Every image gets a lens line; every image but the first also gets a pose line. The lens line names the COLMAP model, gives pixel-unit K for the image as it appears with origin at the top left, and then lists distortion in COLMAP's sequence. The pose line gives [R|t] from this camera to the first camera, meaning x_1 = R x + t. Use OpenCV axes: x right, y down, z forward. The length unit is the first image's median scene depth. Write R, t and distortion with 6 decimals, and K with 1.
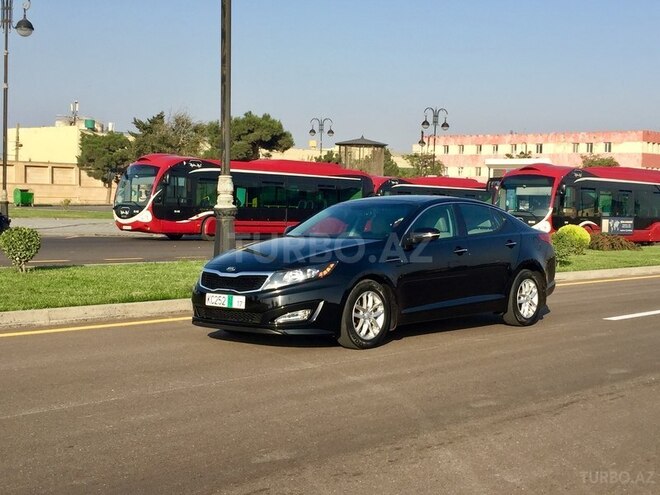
lens RADIAL K [[945.9, 0, 329.7], [0, 945.9, 247.3], [0, 0, 1]] dist [-0.022854, 0.000000]
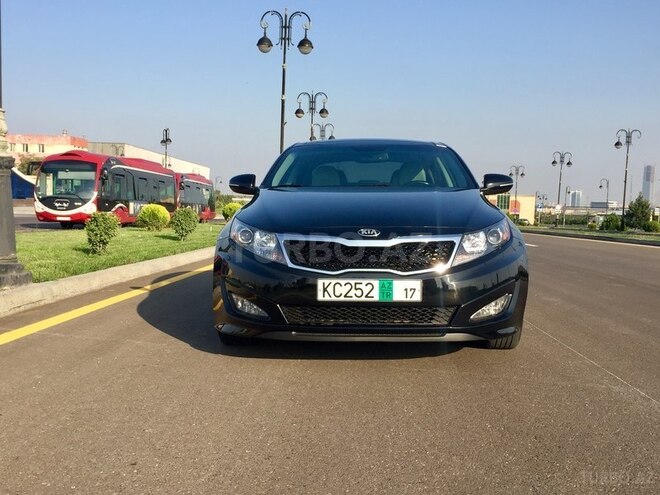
lens RADIAL K [[731.1, 0, 330.4], [0, 731.1, 248.1], [0, 0, 1]] dist [0.034383, 0.000000]
pose [[0.773083, -0.033462, 0.633422, -0.096878], [0.018980, 0.999381, 0.029630, 0.004531], [-0.634021, -0.010884, 0.773239, 0.164572]]
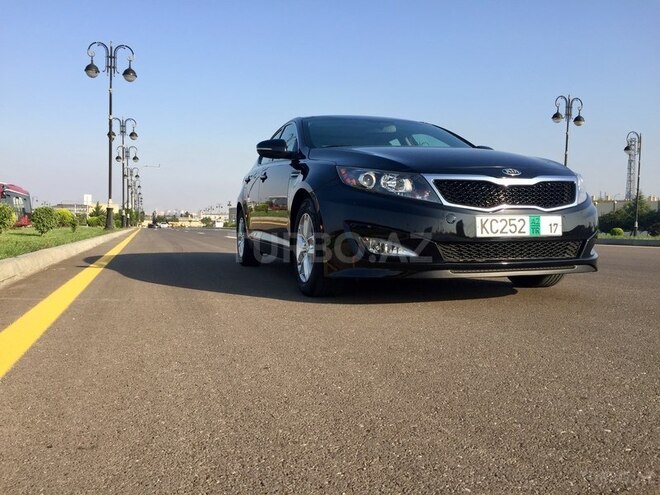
lens RADIAL K [[566.5, 0, 329.6], [0, 566.5, 247.2], [0, 0, 1]] dist [0.017961, -0.001644]
pose [[0.509398, -0.046993, 0.859247, -0.113505], [0.033473, 0.998834, 0.034783, 0.012971], [-0.859880, 0.011043, 0.510377, 0.222986]]
